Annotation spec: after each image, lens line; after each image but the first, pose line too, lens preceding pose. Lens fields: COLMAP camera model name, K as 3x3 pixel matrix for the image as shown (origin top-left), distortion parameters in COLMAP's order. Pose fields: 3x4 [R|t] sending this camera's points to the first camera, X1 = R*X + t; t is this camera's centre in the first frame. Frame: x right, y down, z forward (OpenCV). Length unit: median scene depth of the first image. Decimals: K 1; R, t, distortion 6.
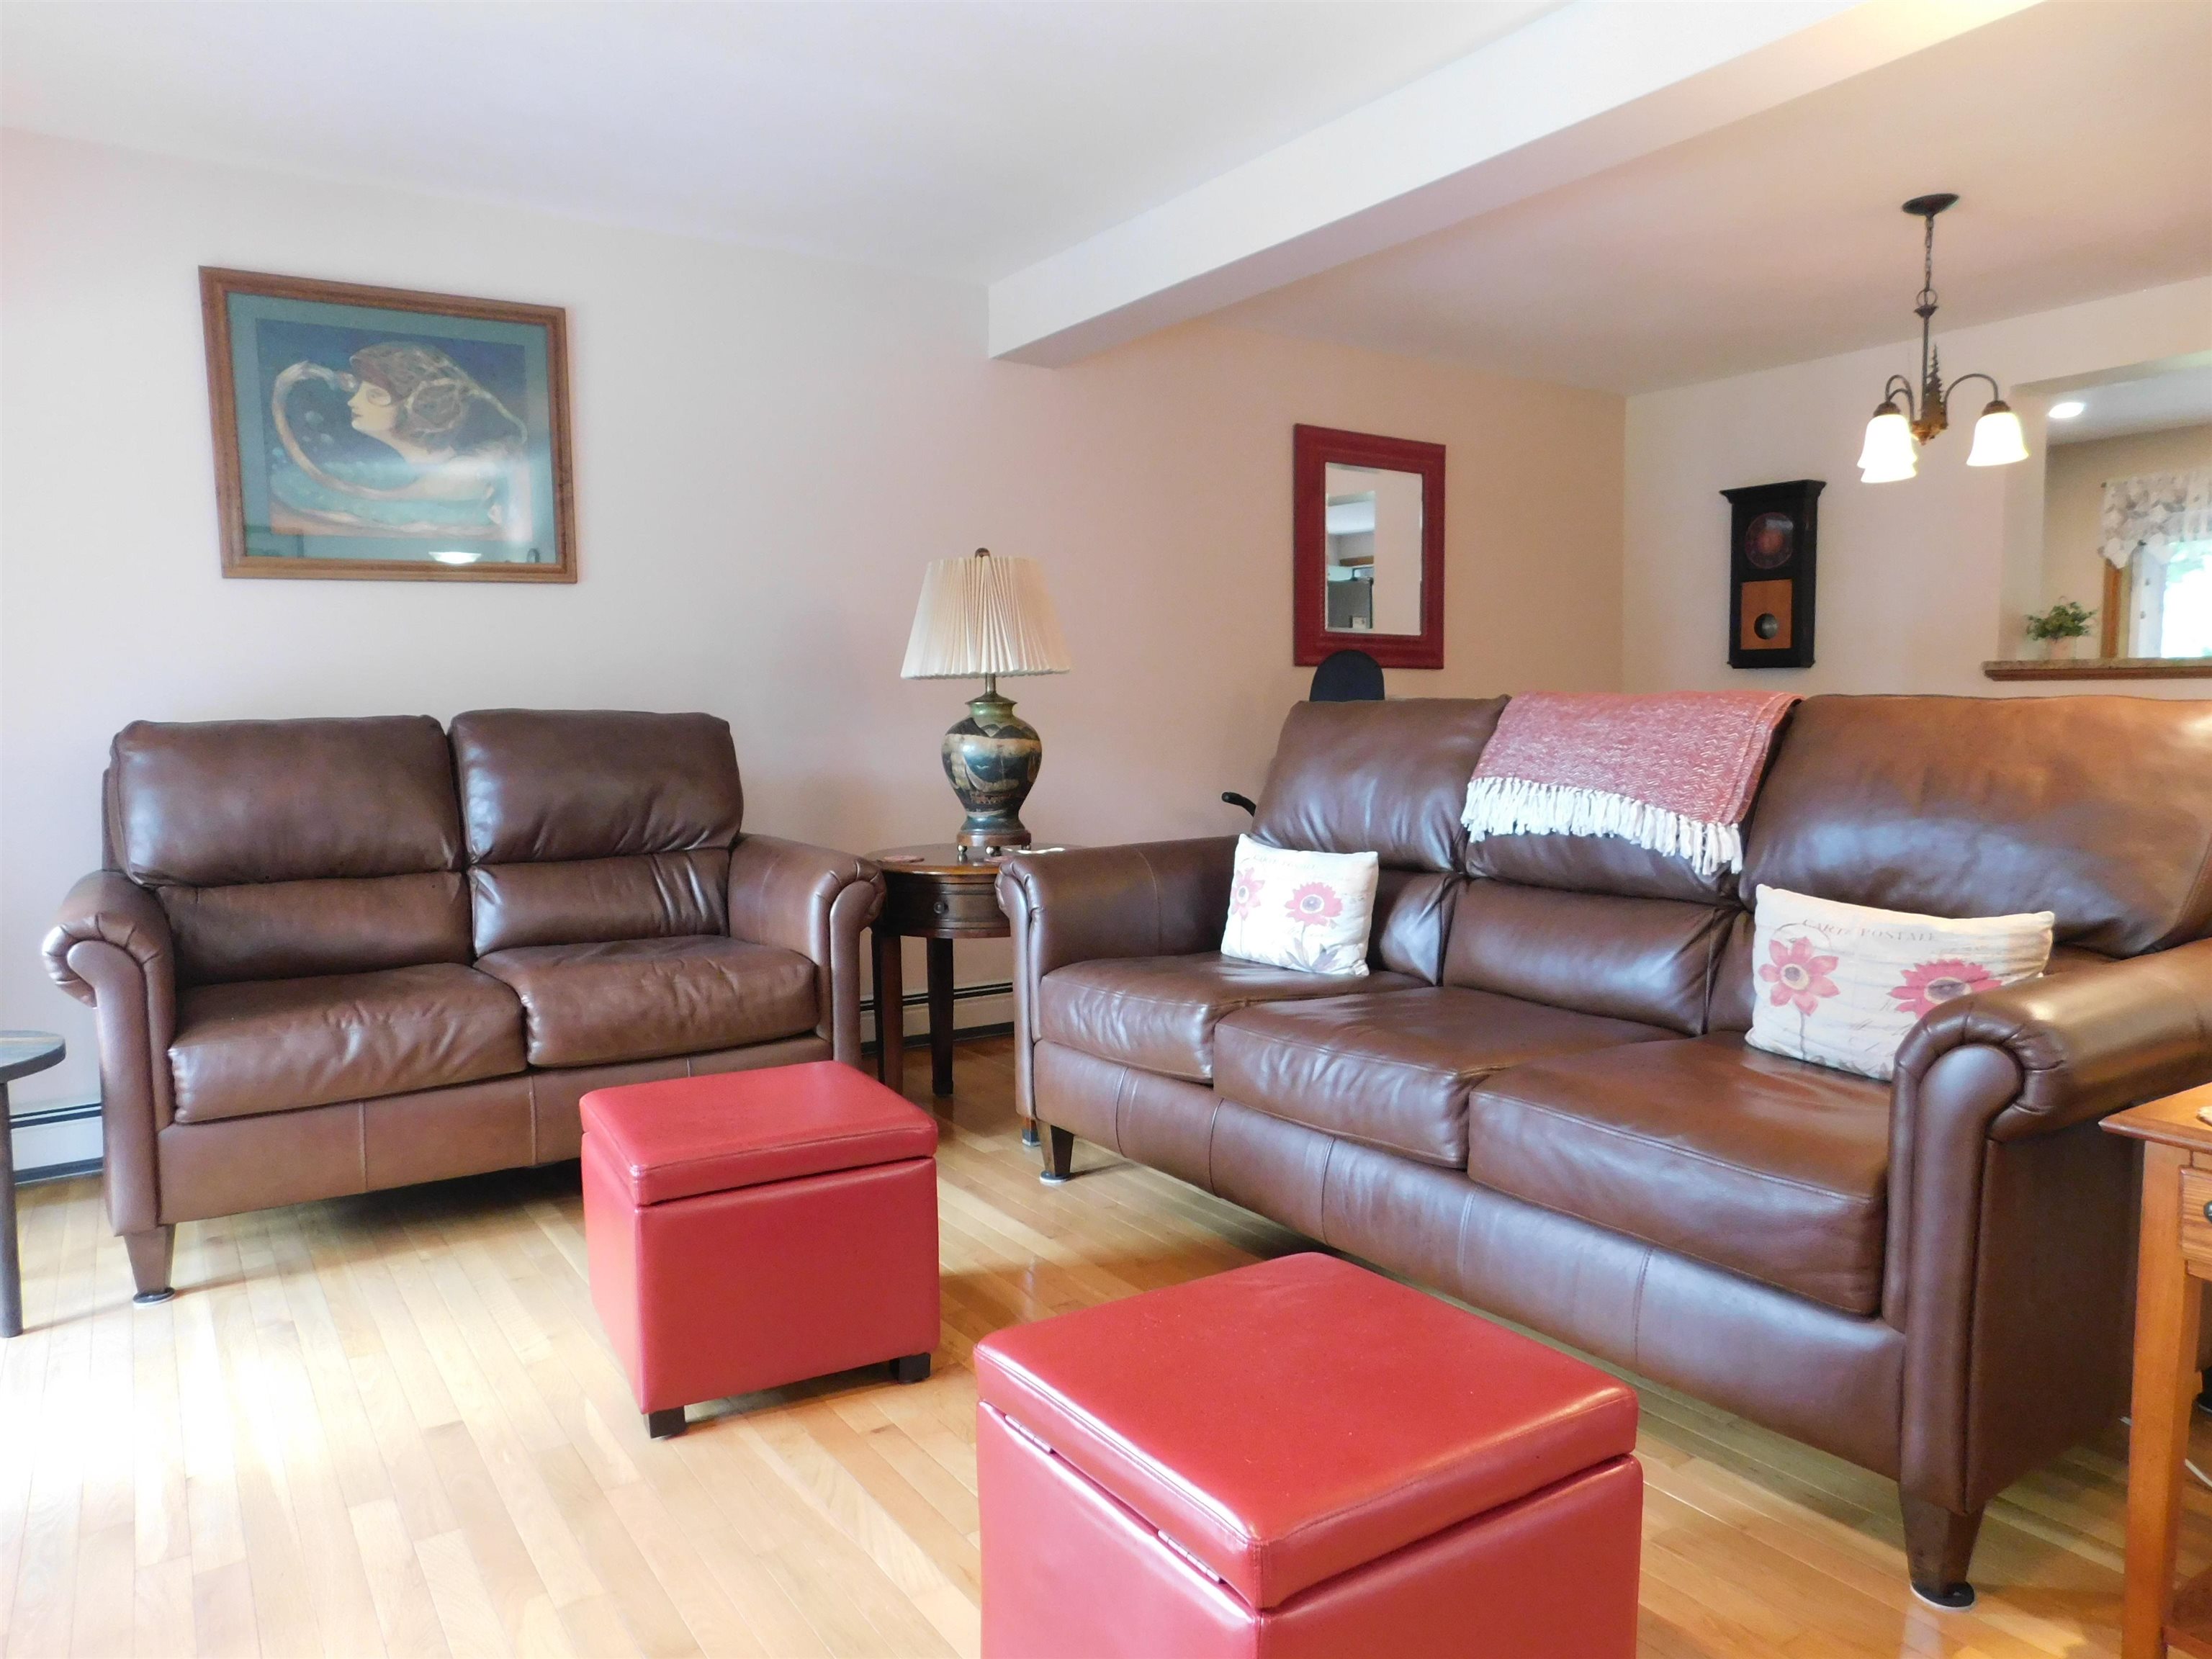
lens RADIAL K [[1526.9, 0, 1106.0], [0, 1526.9, 829.5], [0, 0, 1]] dist [-0.053659, 0.105120]
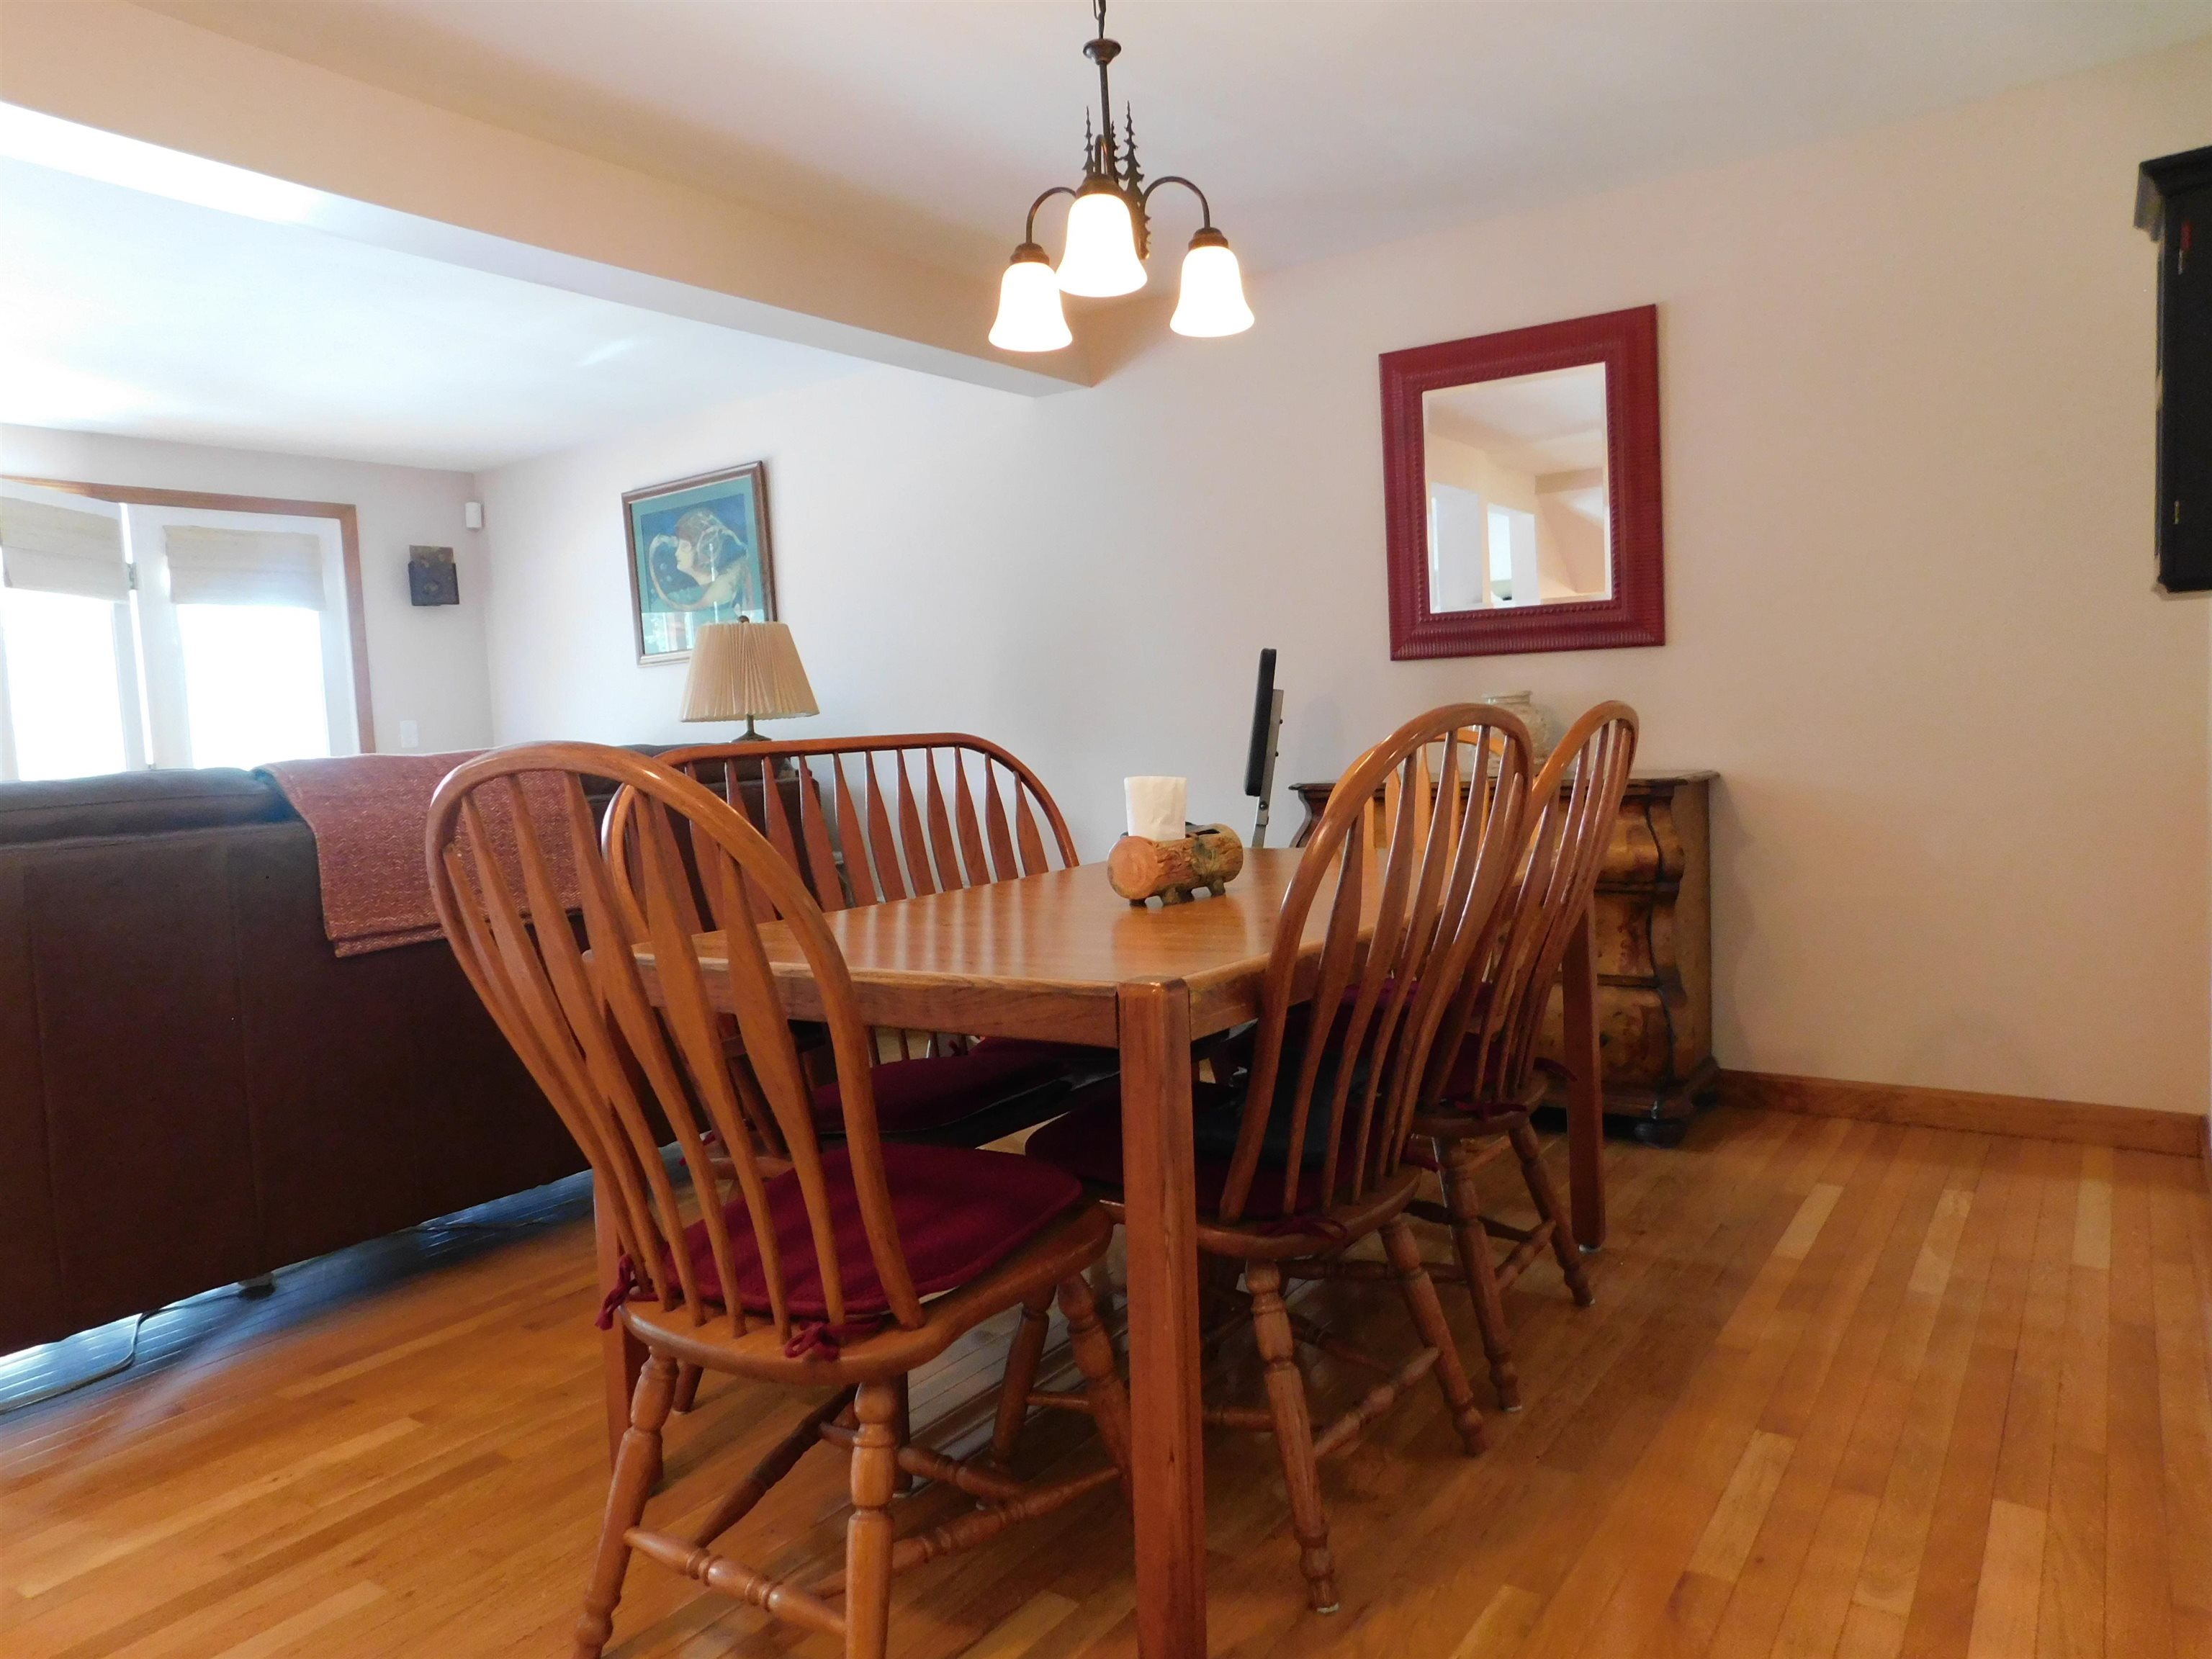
lens RADIAL K [[1483.5, 0, 1105.7], [0, 1483.5, 836.6], [0, 0, 1]] dist [-0.056102, 0.053817]
pose [[0.381813, 0.054857, -0.922610, 0.732986], [-0.026662, 0.998475, 0.048334, -0.046547], [0.923855, 0.006144, 0.382693, 0.537642]]
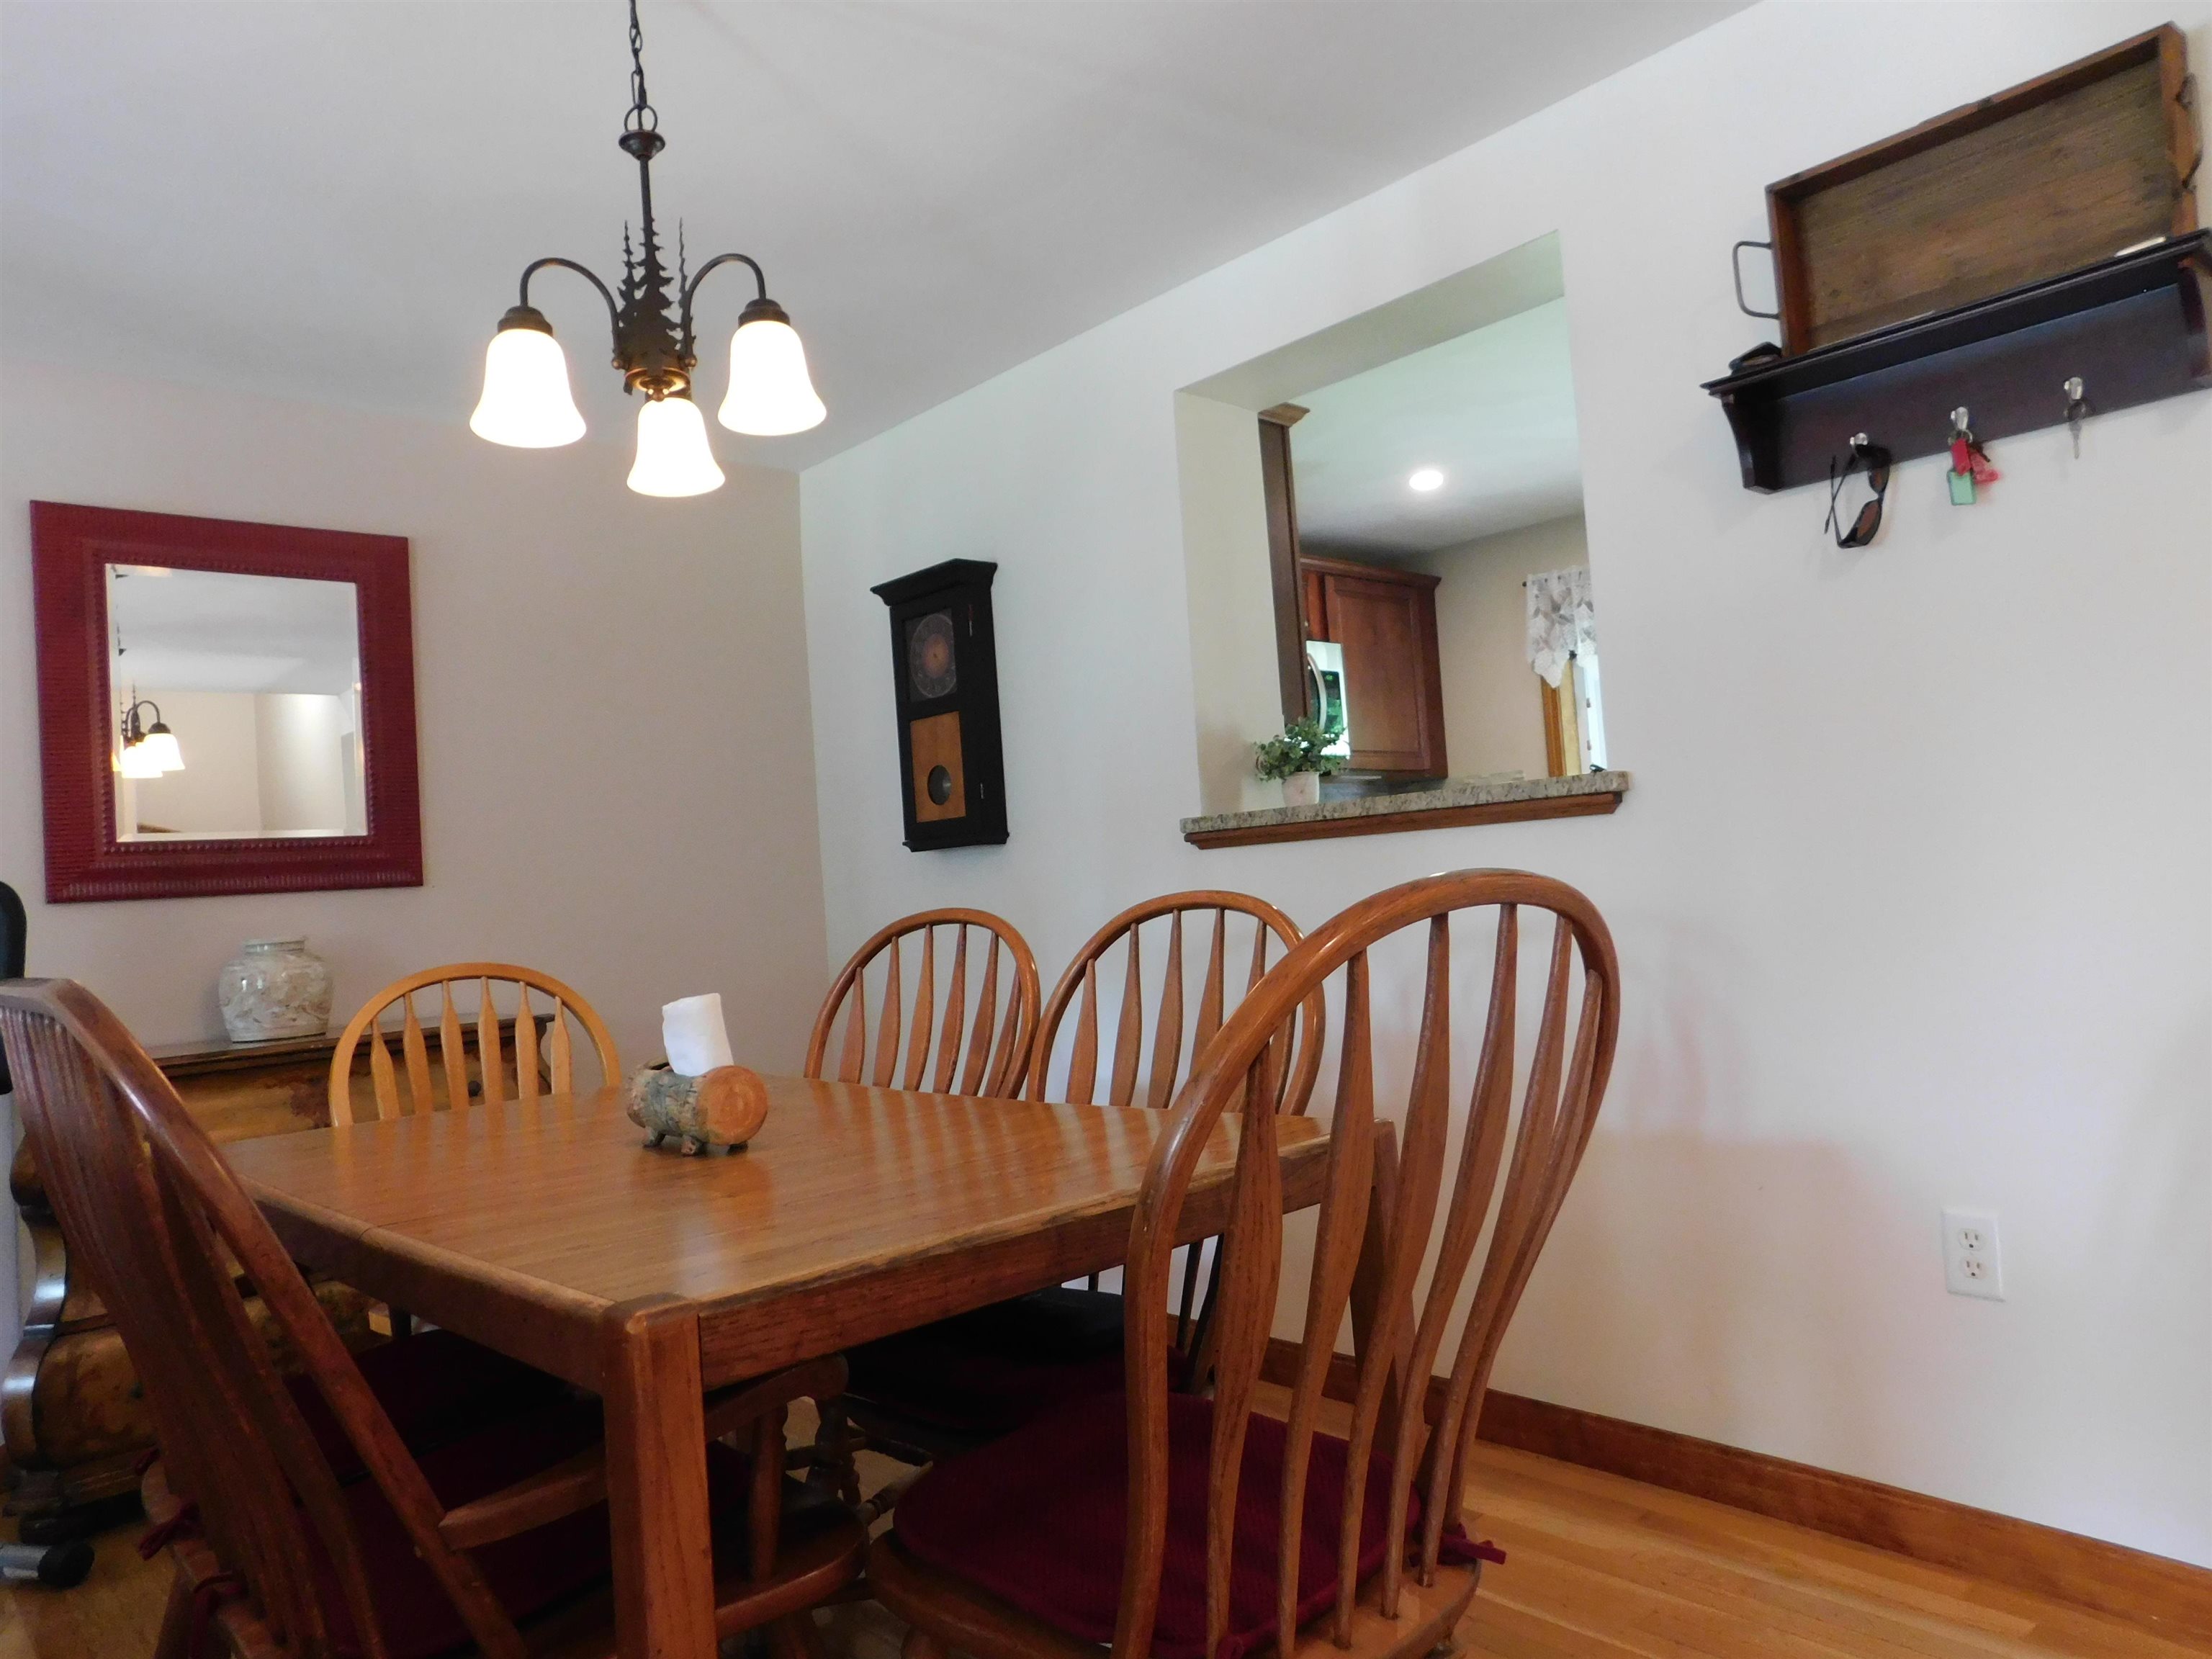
lens RADIAL K [[1483.5, 0, 1105.7], [0, 1483.5, 836.6], [0, 0, 1]] dist [-0.056102, 0.053817]
pose [[0.990238, -0.063913, 0.123872, 0.430122], [0.078620, 0.989928, -0.117731, -0.032099], [-0.115100, 0.126321, 0.985289, 0.373472]]
